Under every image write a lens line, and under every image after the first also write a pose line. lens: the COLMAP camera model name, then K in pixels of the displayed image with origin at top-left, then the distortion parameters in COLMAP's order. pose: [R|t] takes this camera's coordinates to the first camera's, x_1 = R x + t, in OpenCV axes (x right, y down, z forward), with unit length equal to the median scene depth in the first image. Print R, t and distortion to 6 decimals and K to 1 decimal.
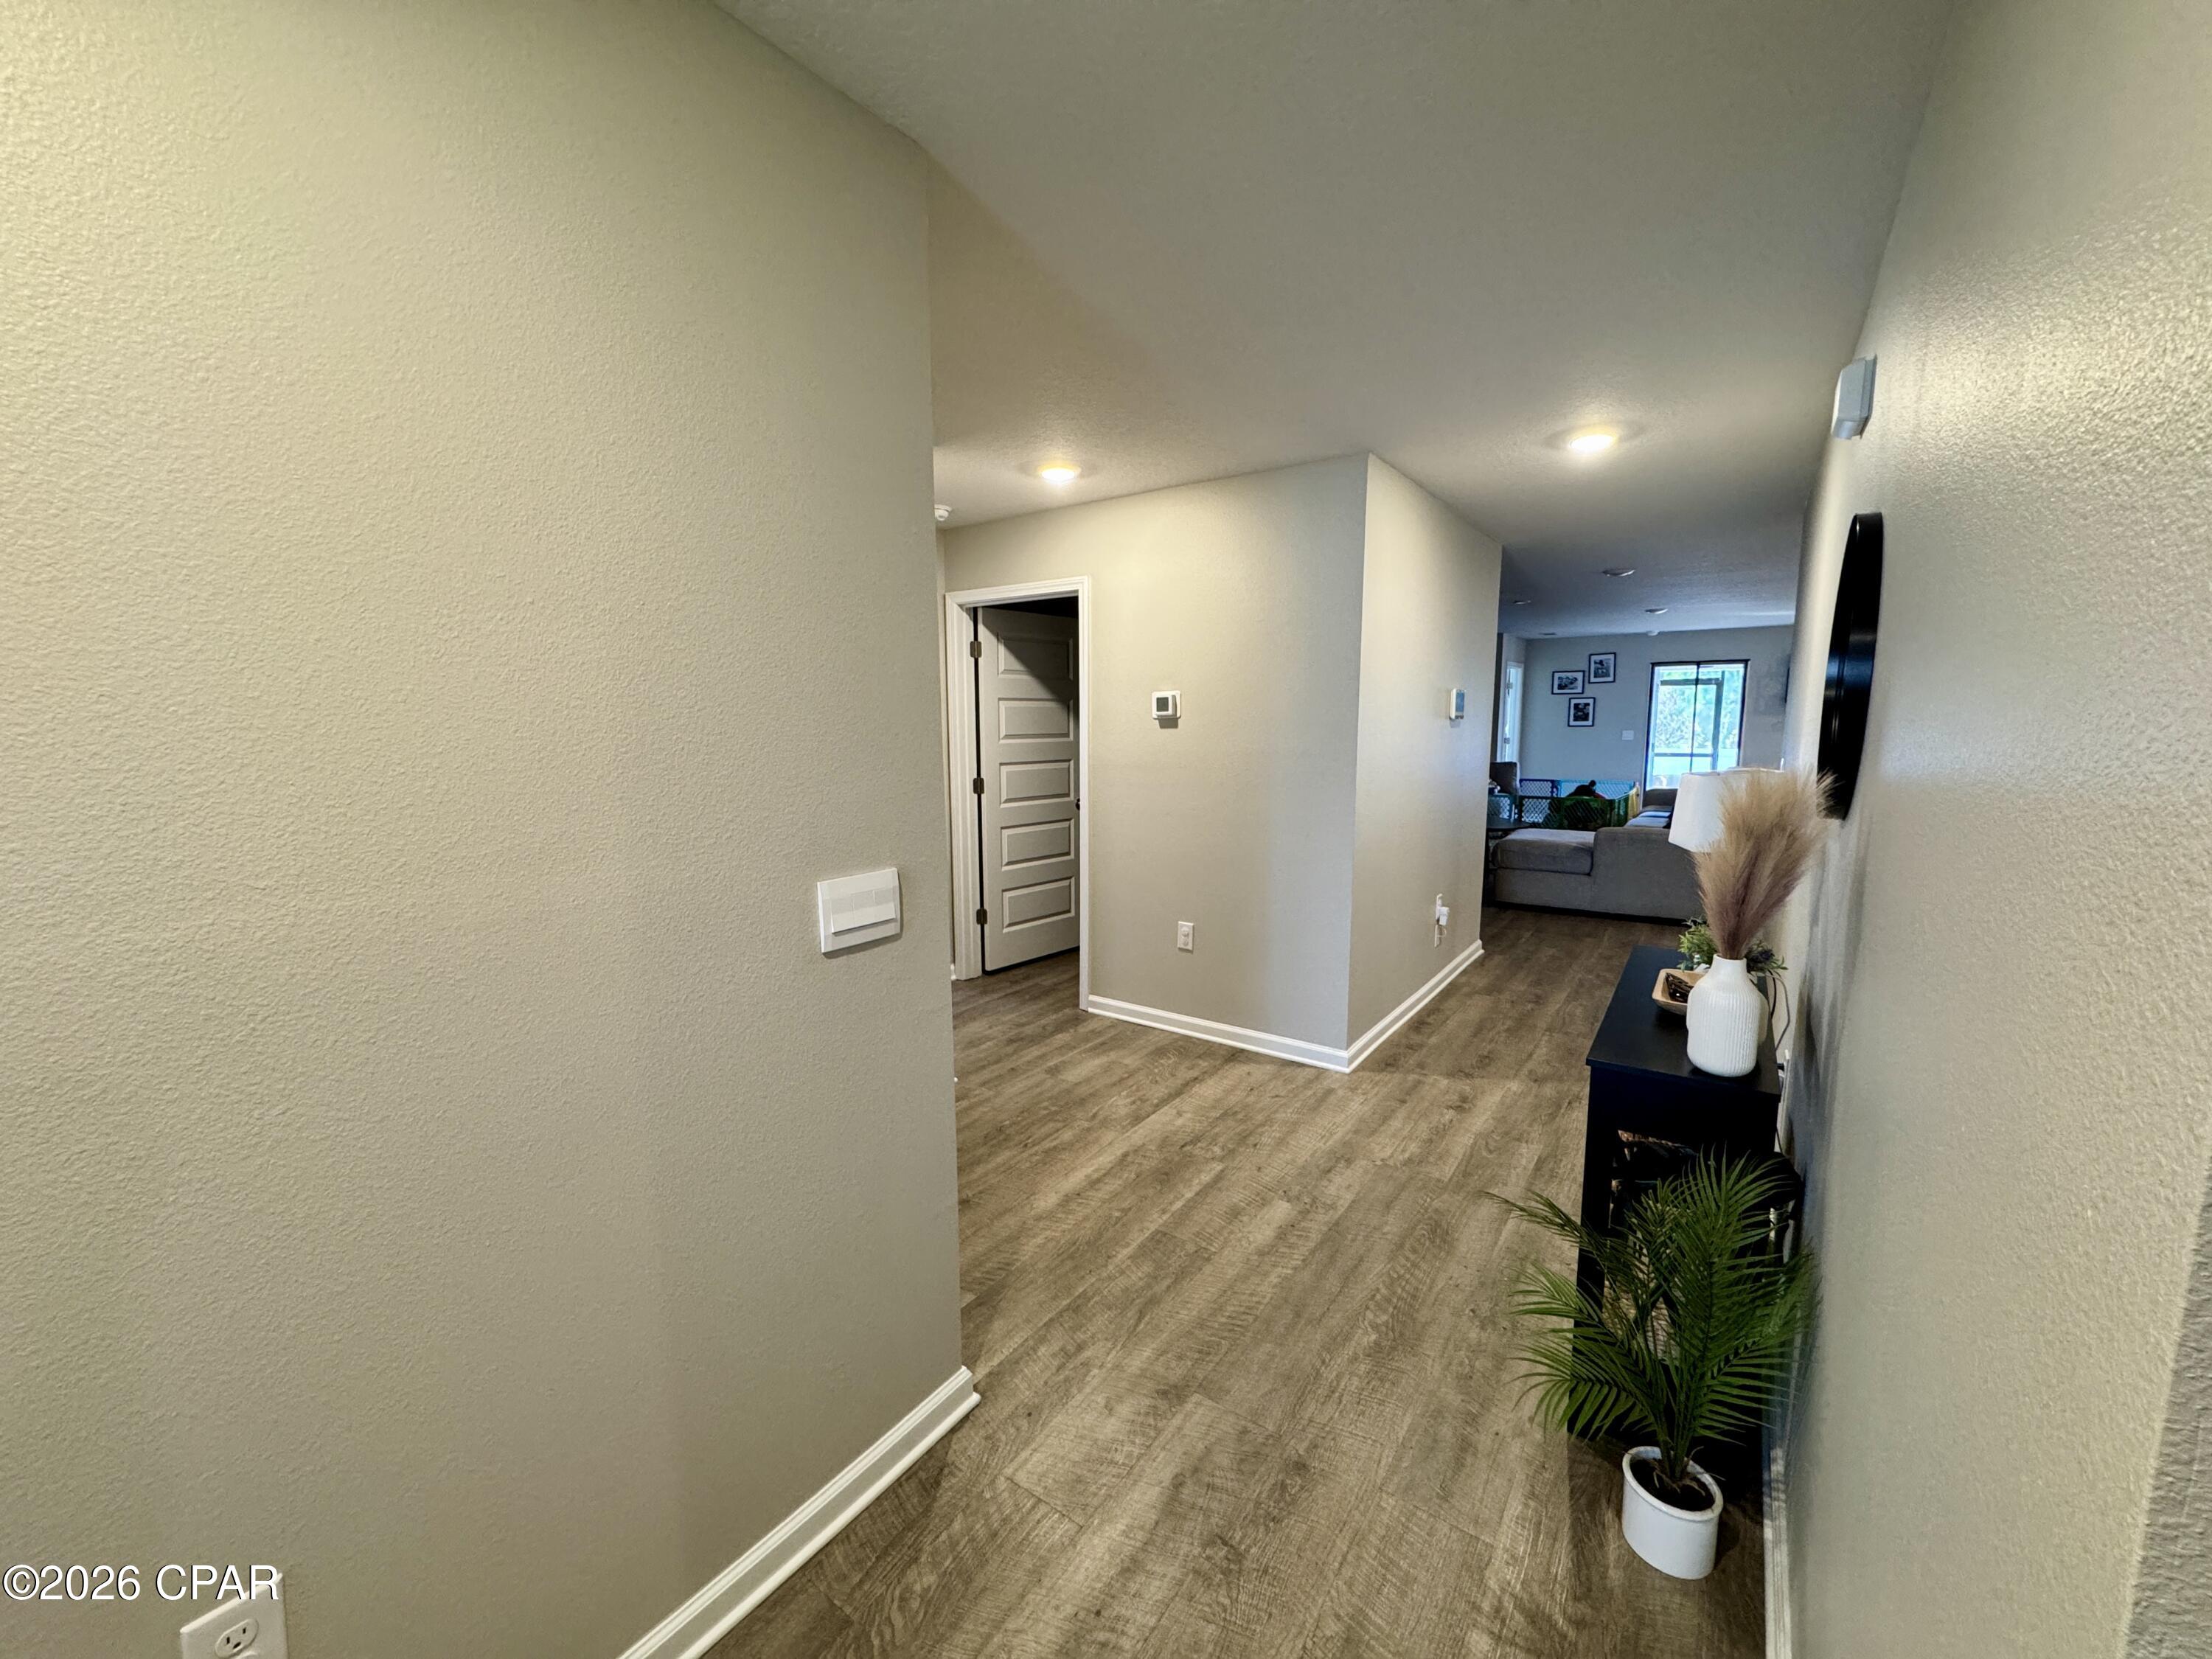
lens RADIAL K [[883.5, 0, 1109.1], [0, 883.5, 836.6], [0, 0, 1]] dist [-0.002662, -0.000245]
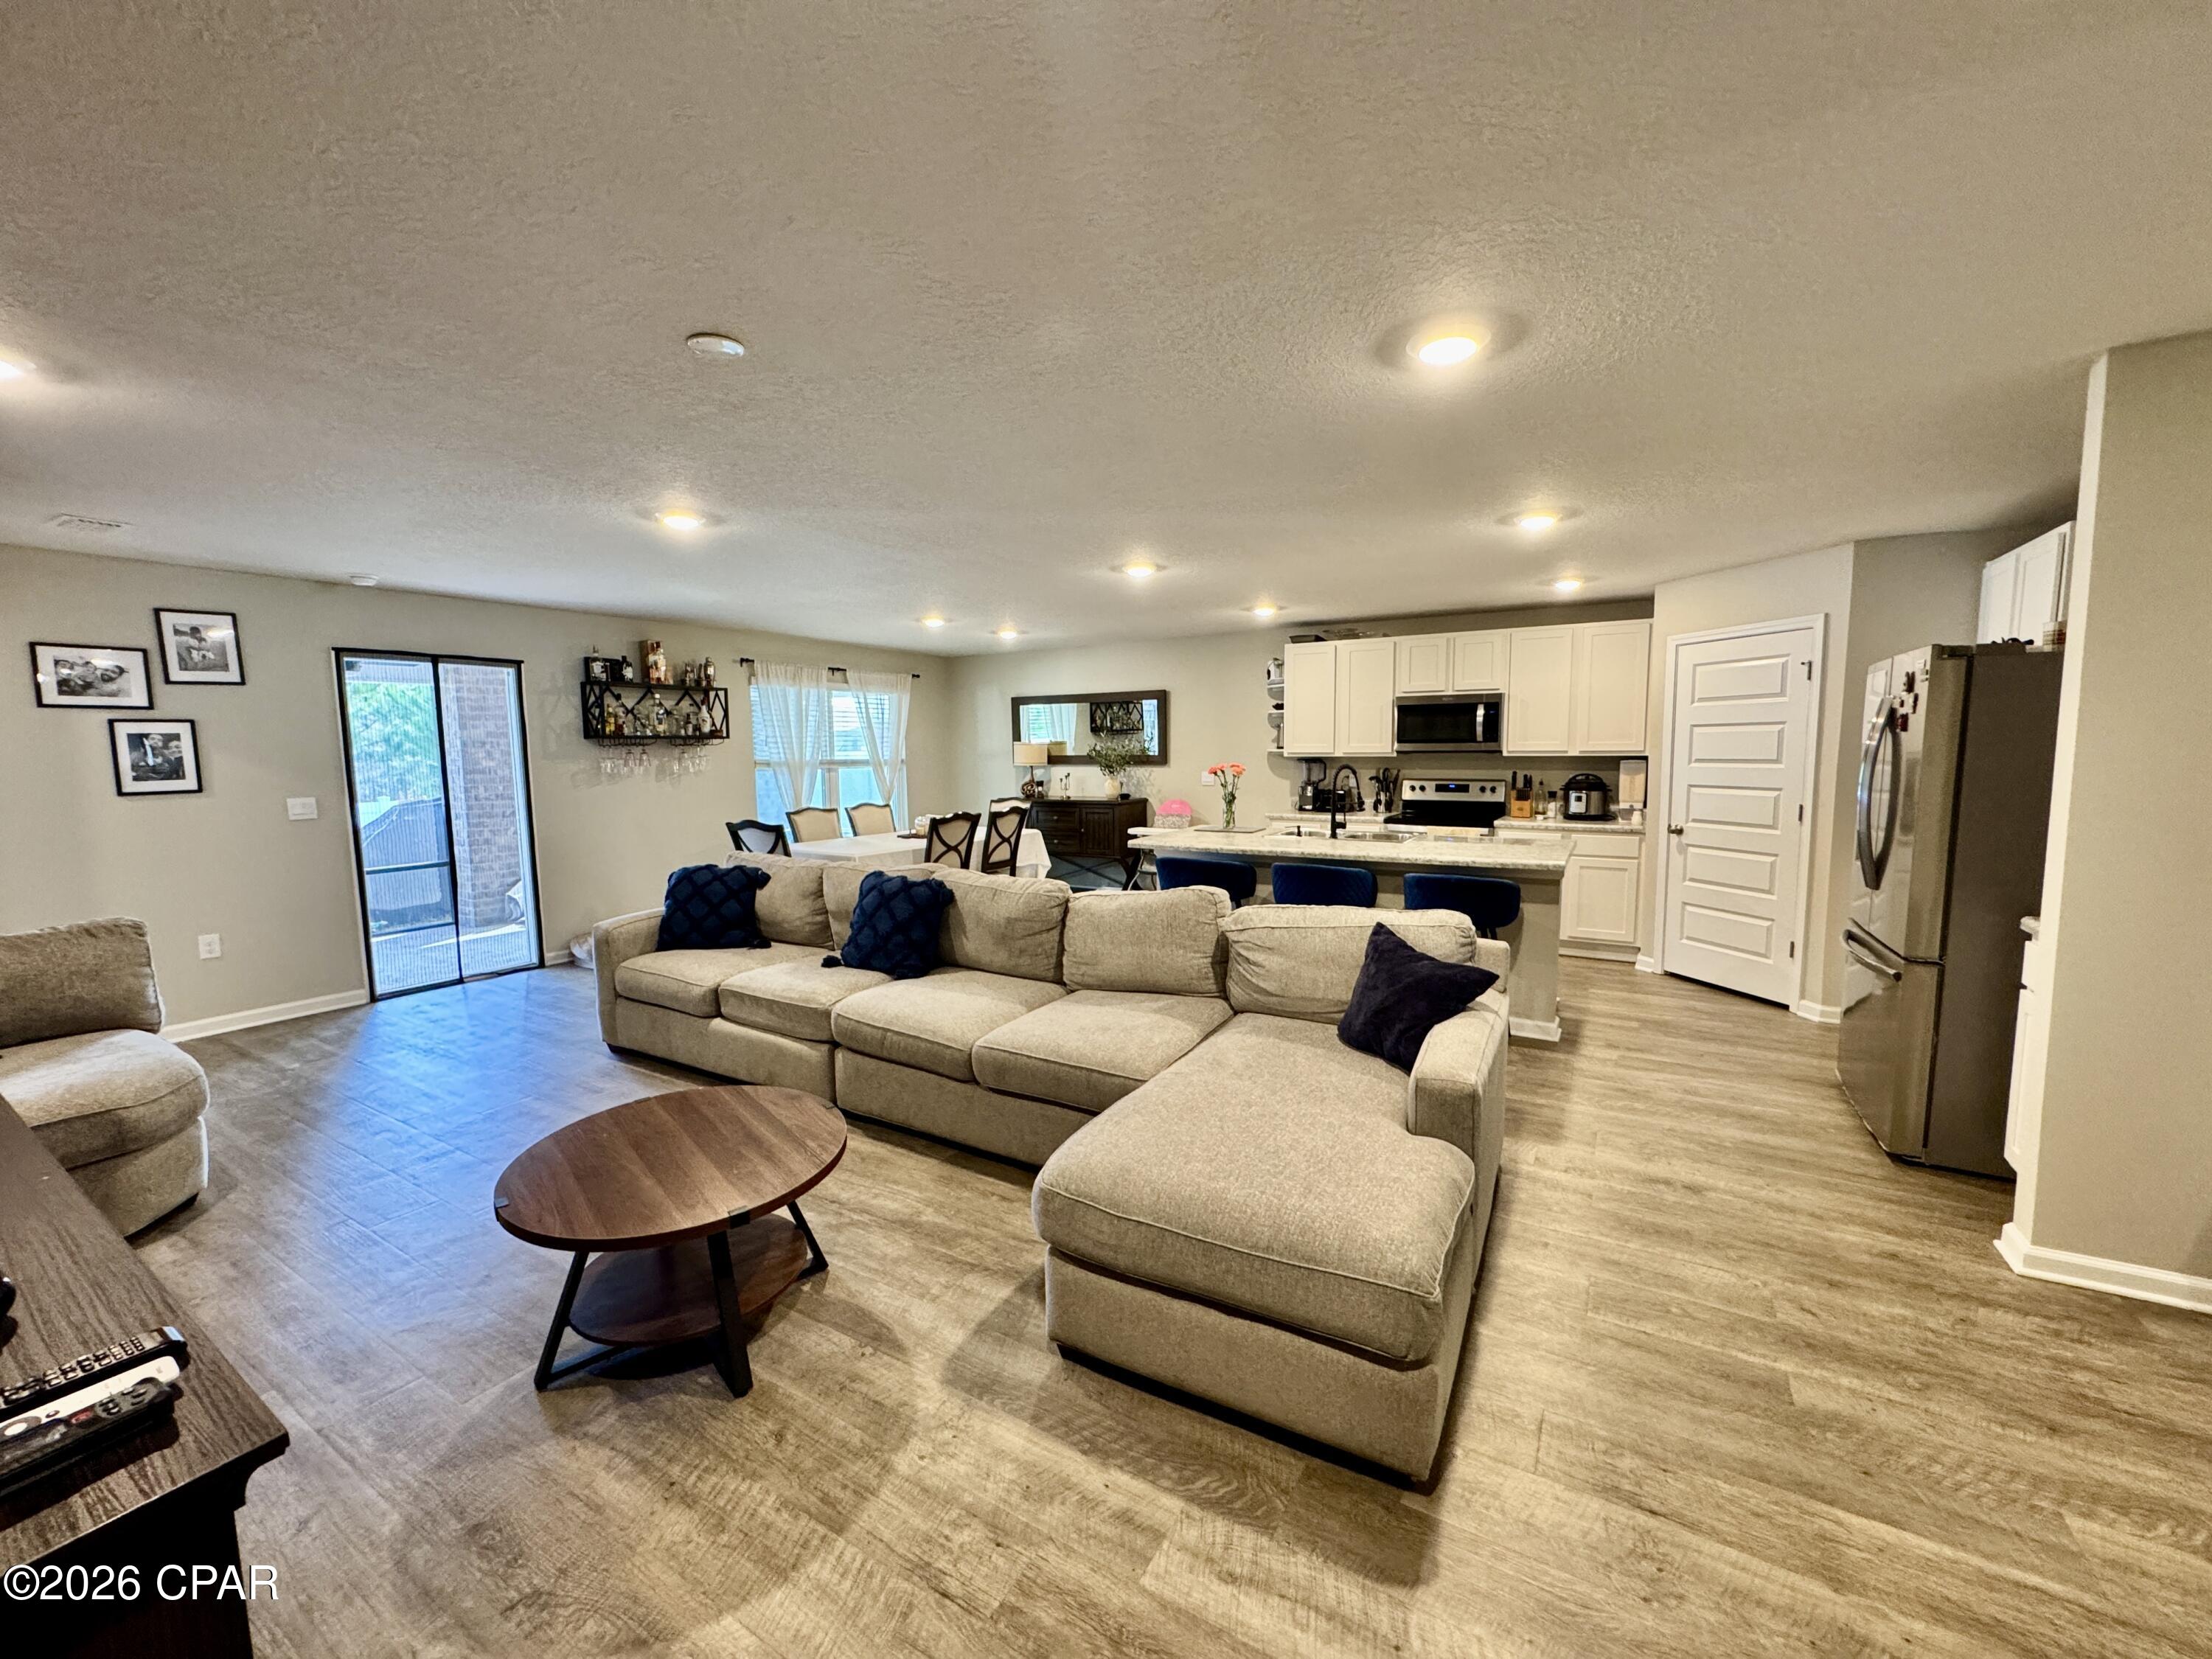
lens RADIAL K [[883.5, 0, 1105.8], [0, 883.5, 837.1], [0, 0, 1]] dist [-0.002662, -0.000245]
pose [[-0.084068, -0.093966, 0.992020, 0.132085], [0.143943, 0.983957, 0.105401, -0.099279], [-0.986009, 0.151655, -0.069193, 0.705610]]
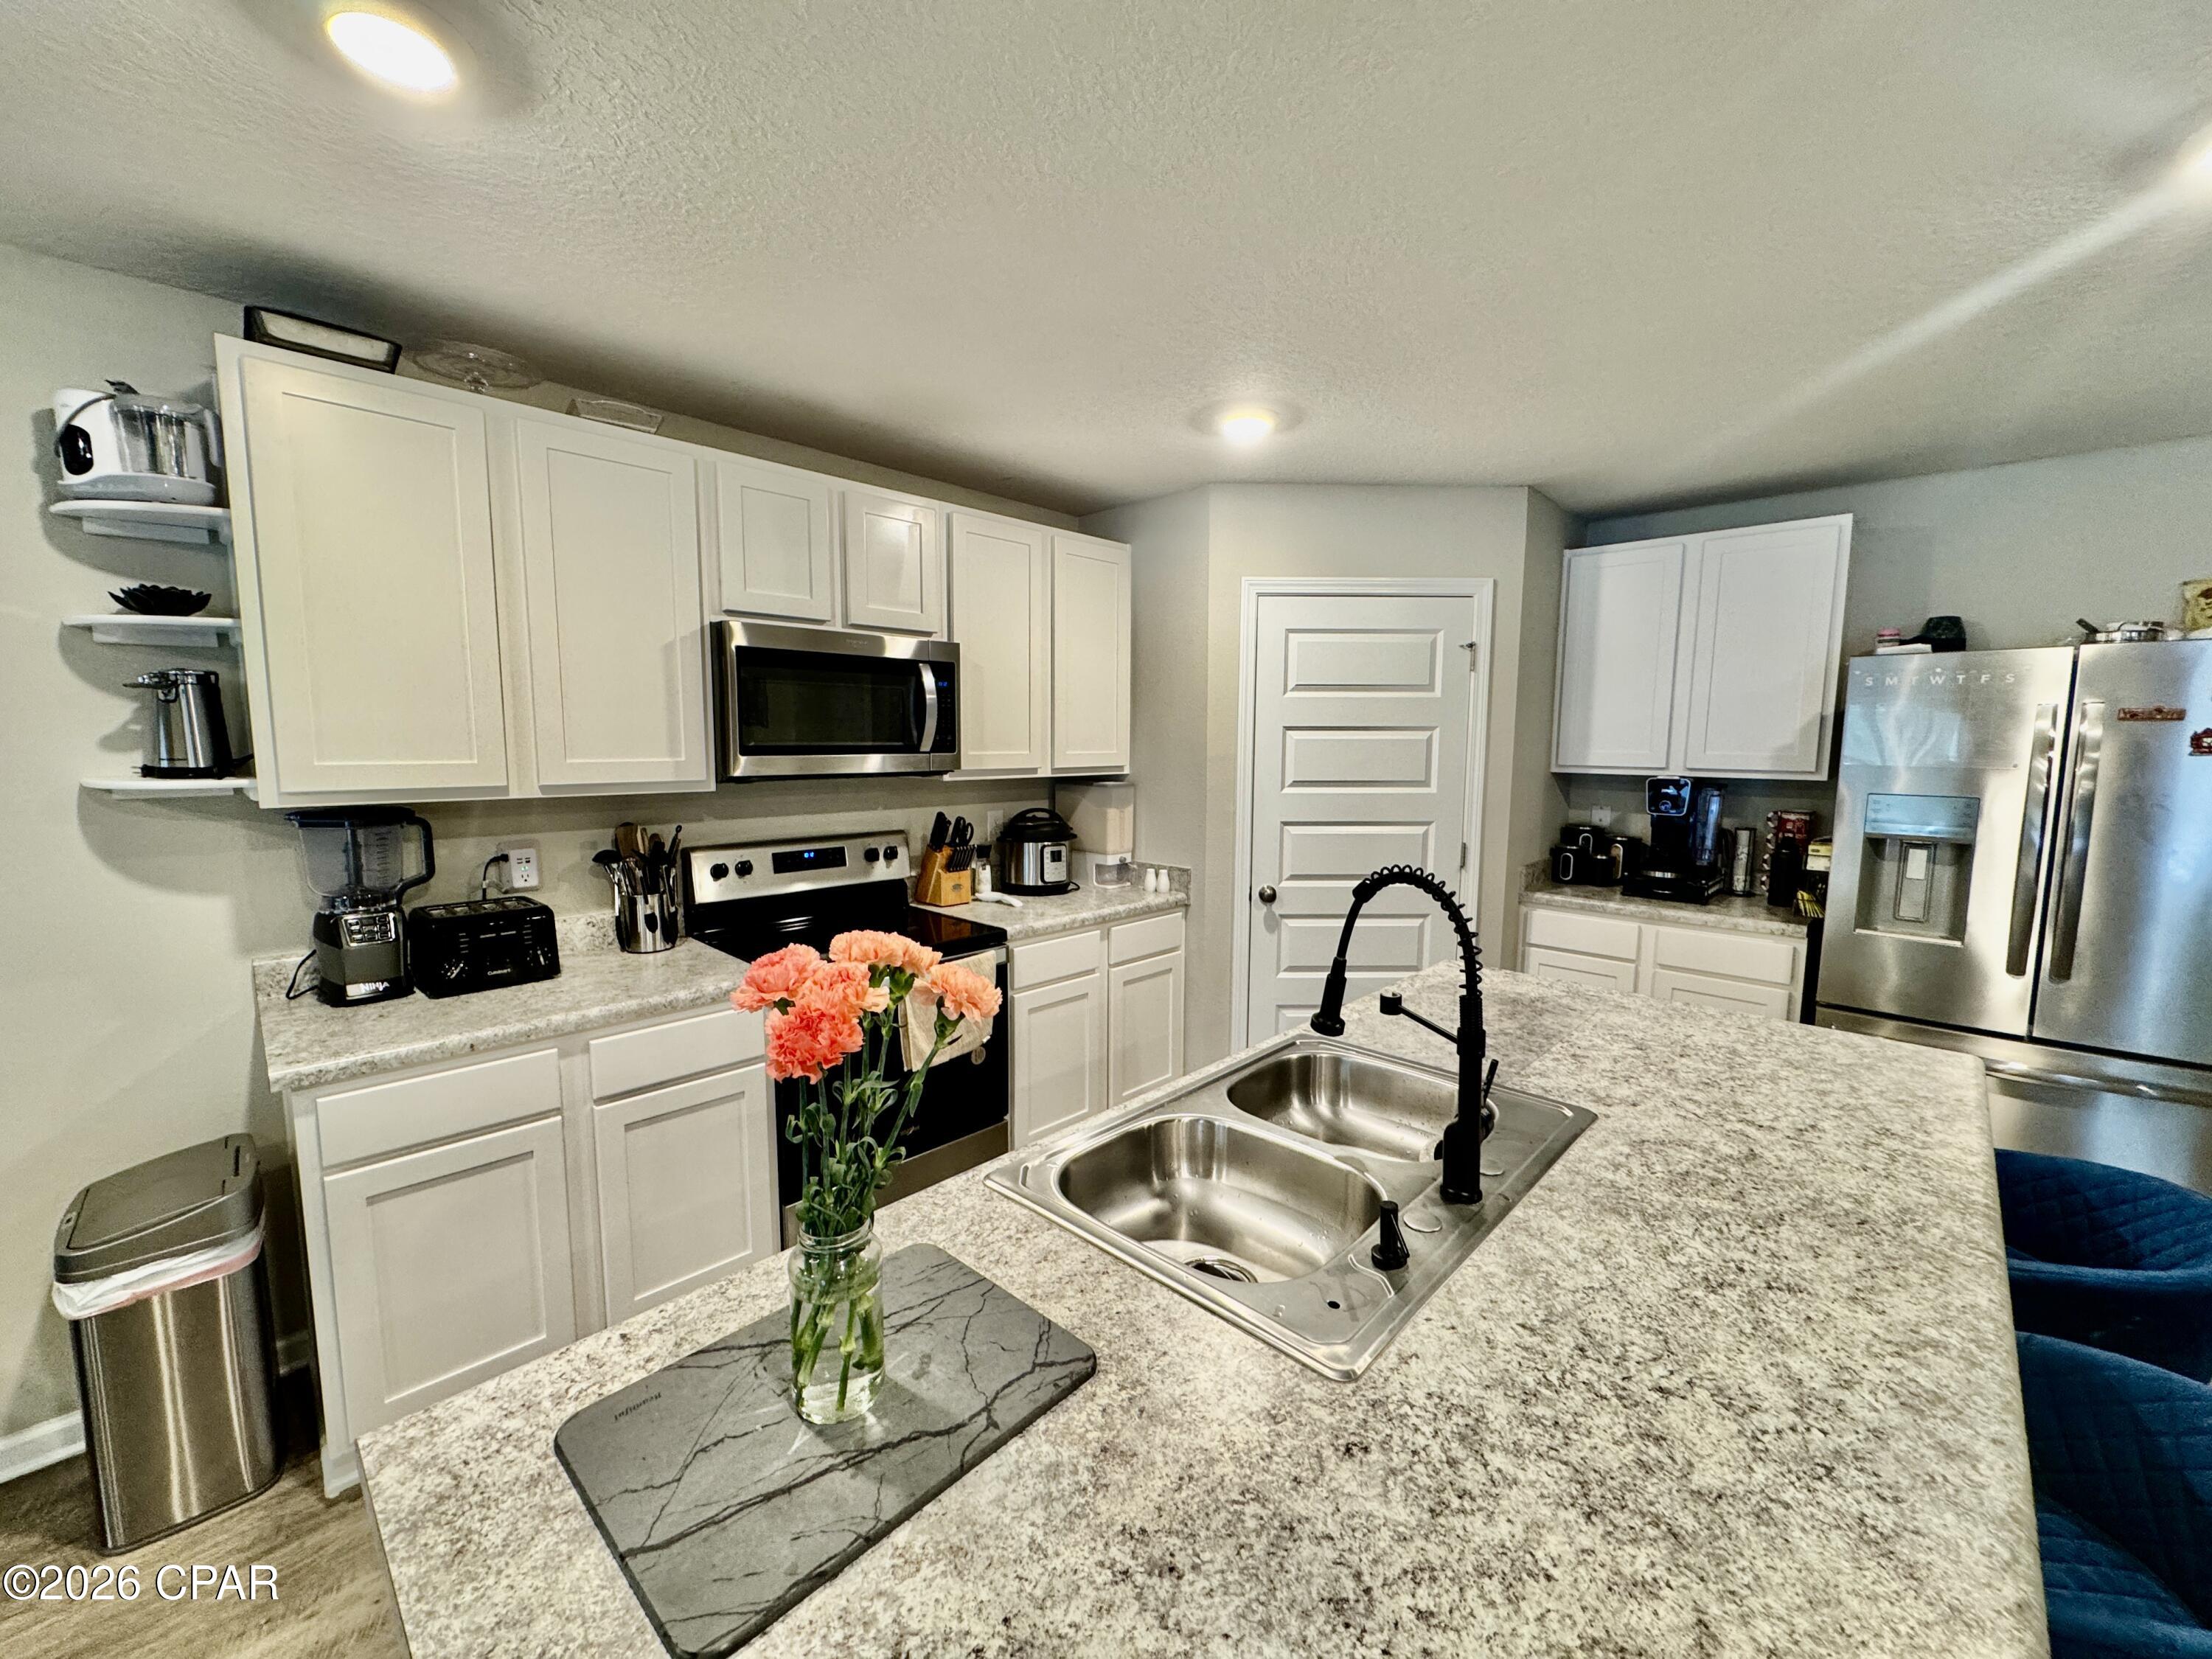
lens RADIAL K [[883.5, 0, 1112.0], [0, 883.5, 844.2], [0, 0, 1]] dist [-0.002662, -0.000245]
pose [[-0.990059, -0.014584, 0.139893, 0.640409], [0.021281, 0.967627, 0.251485, -0.101527], [-0.139031, 0.251963, -0.957698, 0.651602]]
